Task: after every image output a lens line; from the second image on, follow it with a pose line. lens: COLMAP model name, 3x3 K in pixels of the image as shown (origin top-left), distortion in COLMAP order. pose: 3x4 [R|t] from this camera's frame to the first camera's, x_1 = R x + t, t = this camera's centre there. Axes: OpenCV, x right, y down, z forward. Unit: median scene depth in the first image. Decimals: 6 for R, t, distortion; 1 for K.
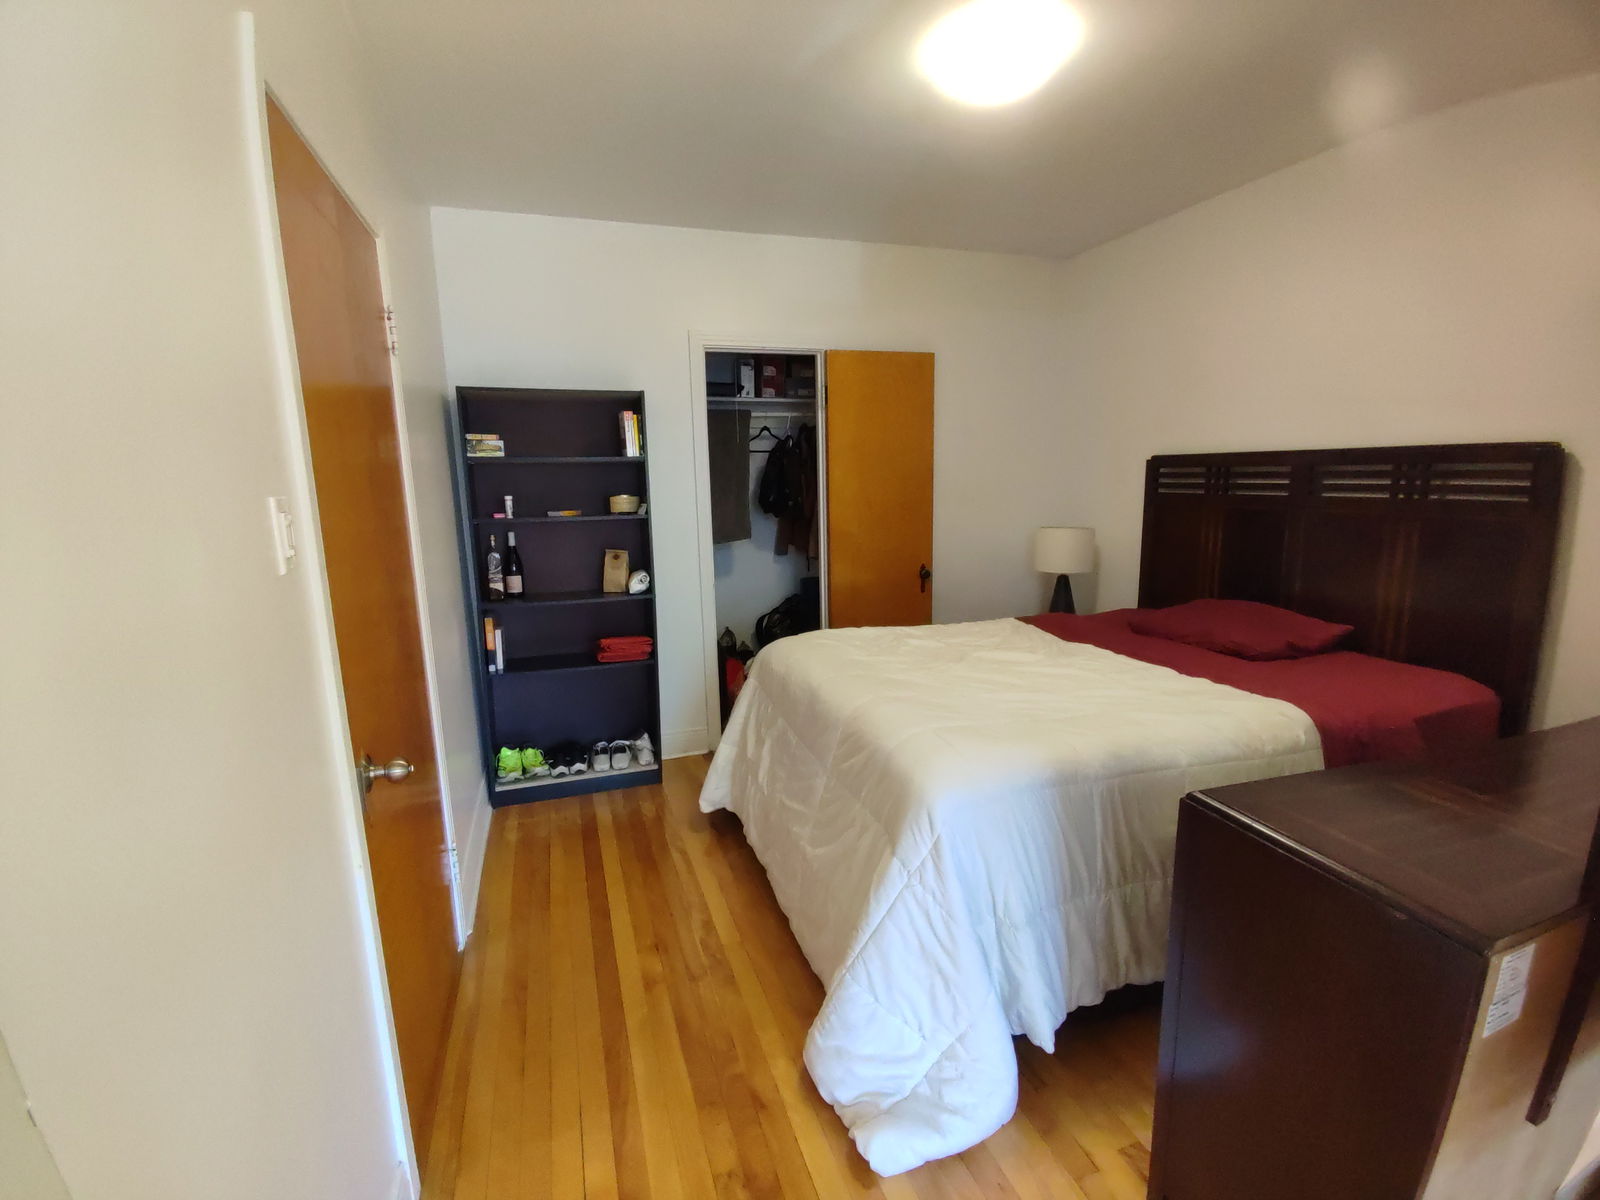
lens RADIAL K [[725.2, 0, 800.0], [0, 725.2, 600.0], [0, 0, 1]] dist [0.093168, 0.000002]
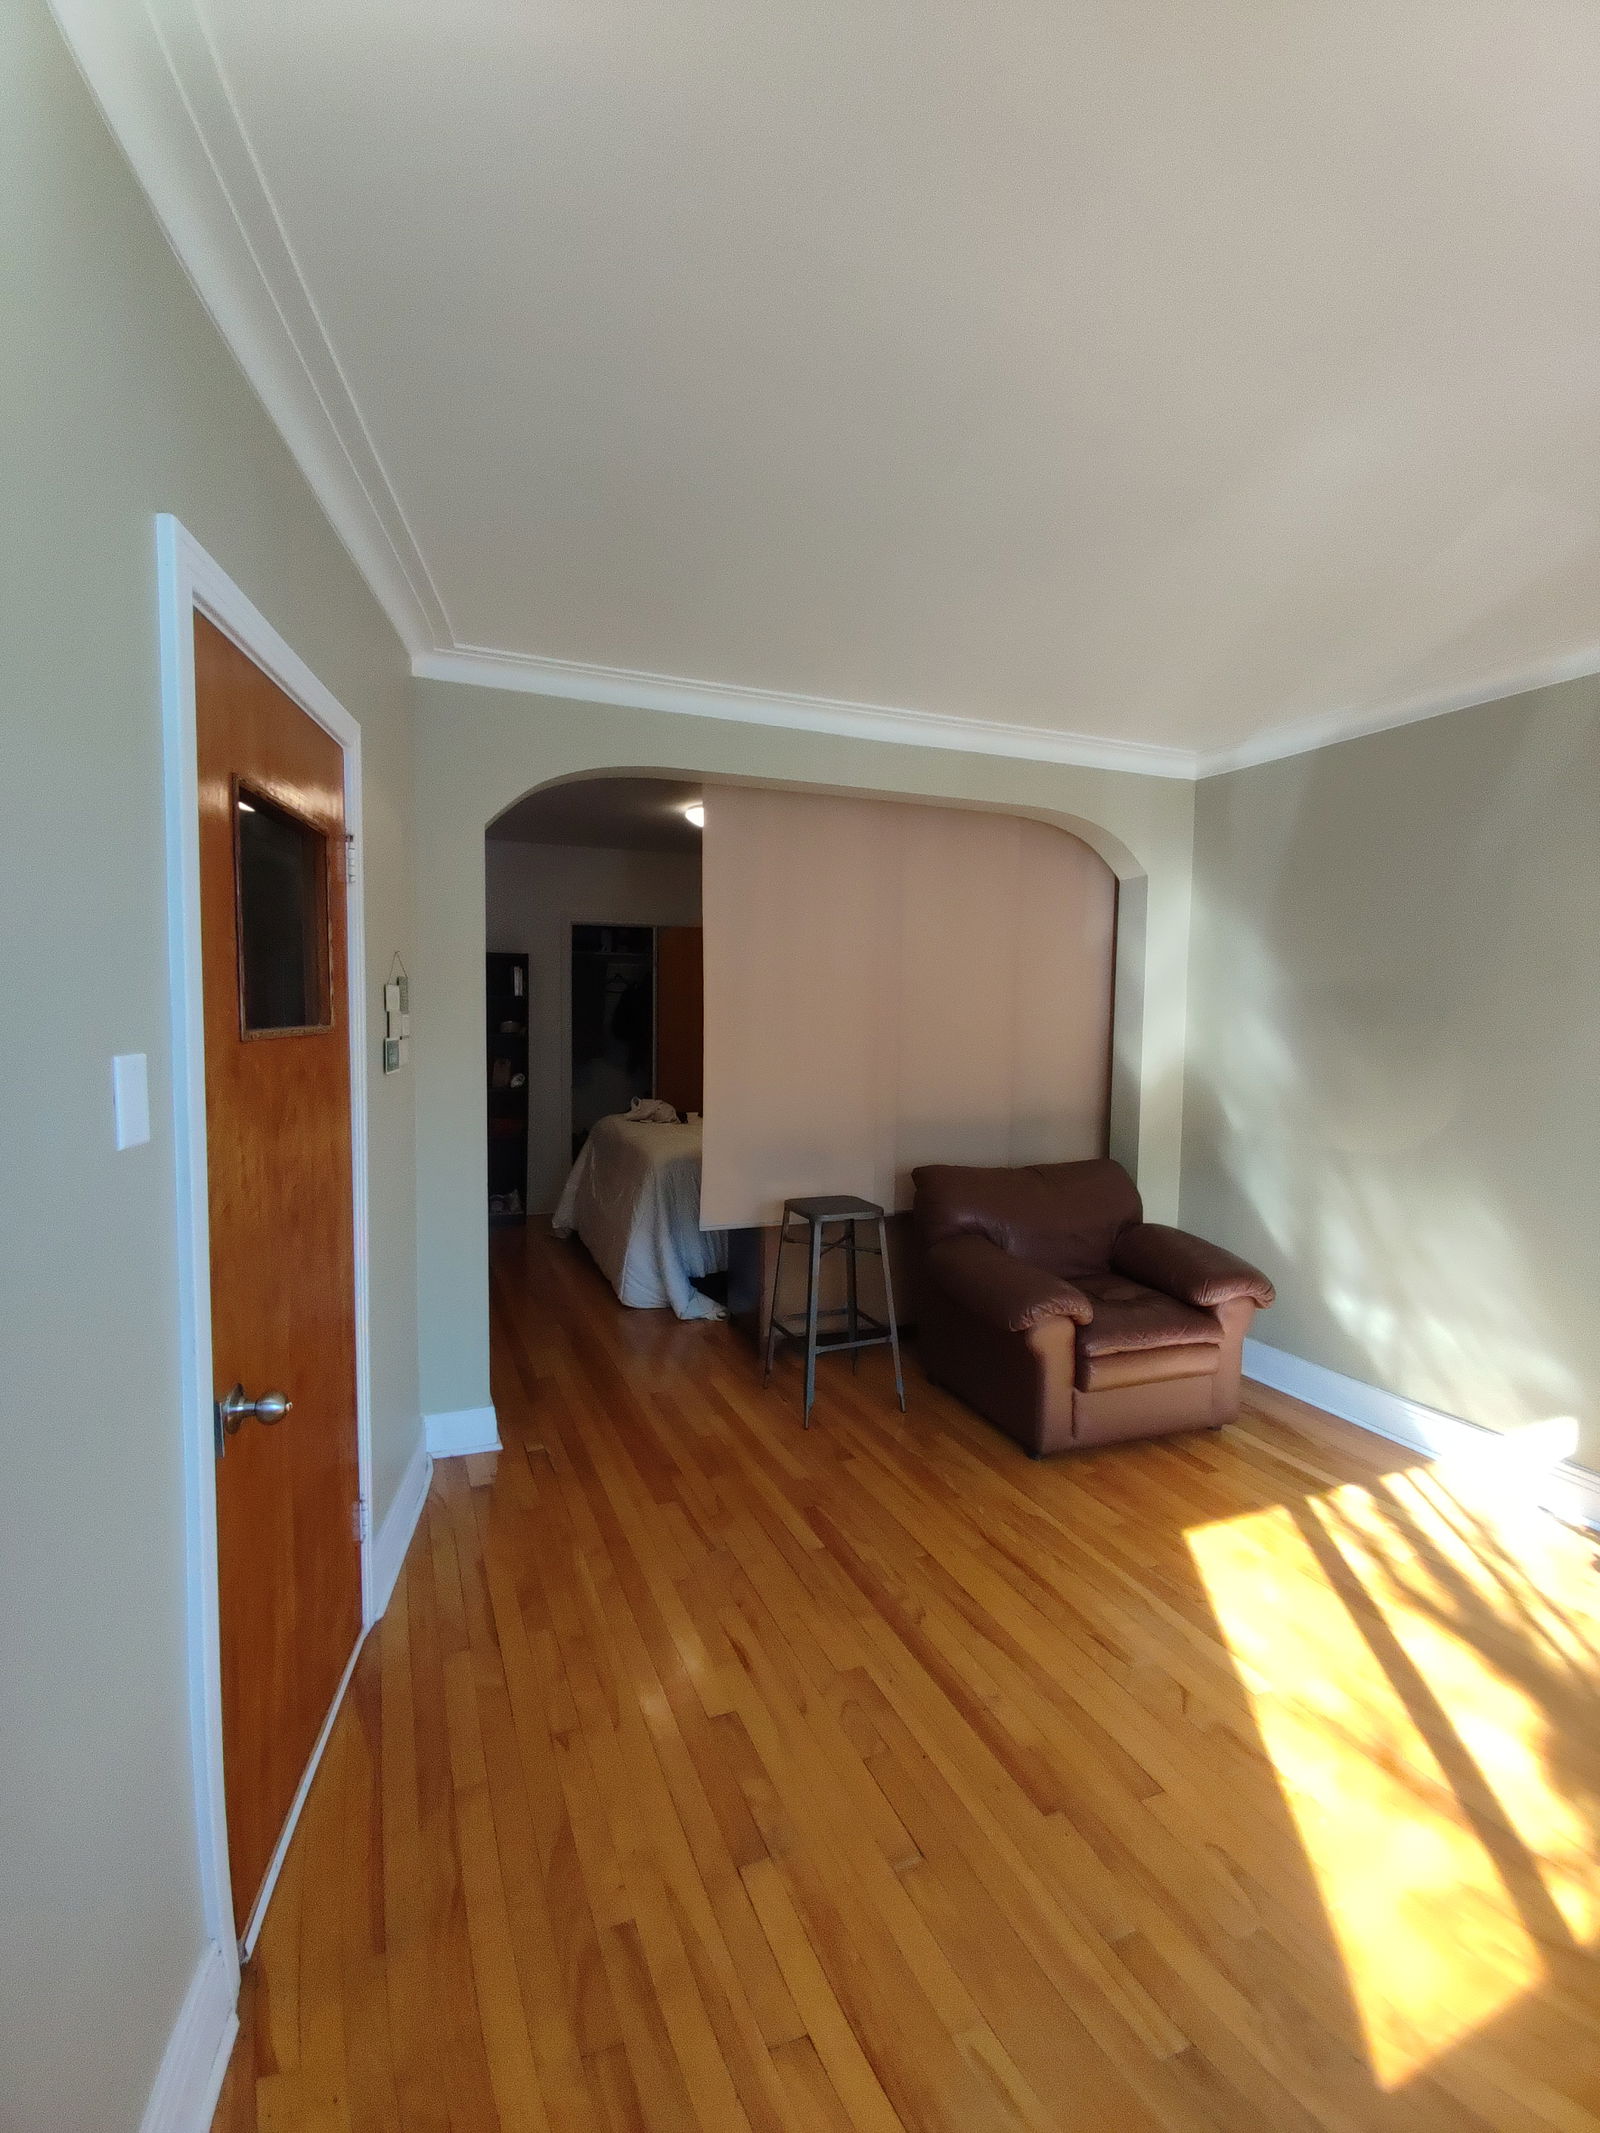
lens RADIAL K [[963.8, 0, 800.0], [0, 963.8, 1066.5], [0, 0, 1]] dist [-0.000165, -0.000023]
pose [[0.994796, 0.032721, 0.096491, 0.147197], [-0.021178, 0.992750, -0.118315, 0.157200], [-0.099663, 0.115655, 0.988277, -0.920172]]
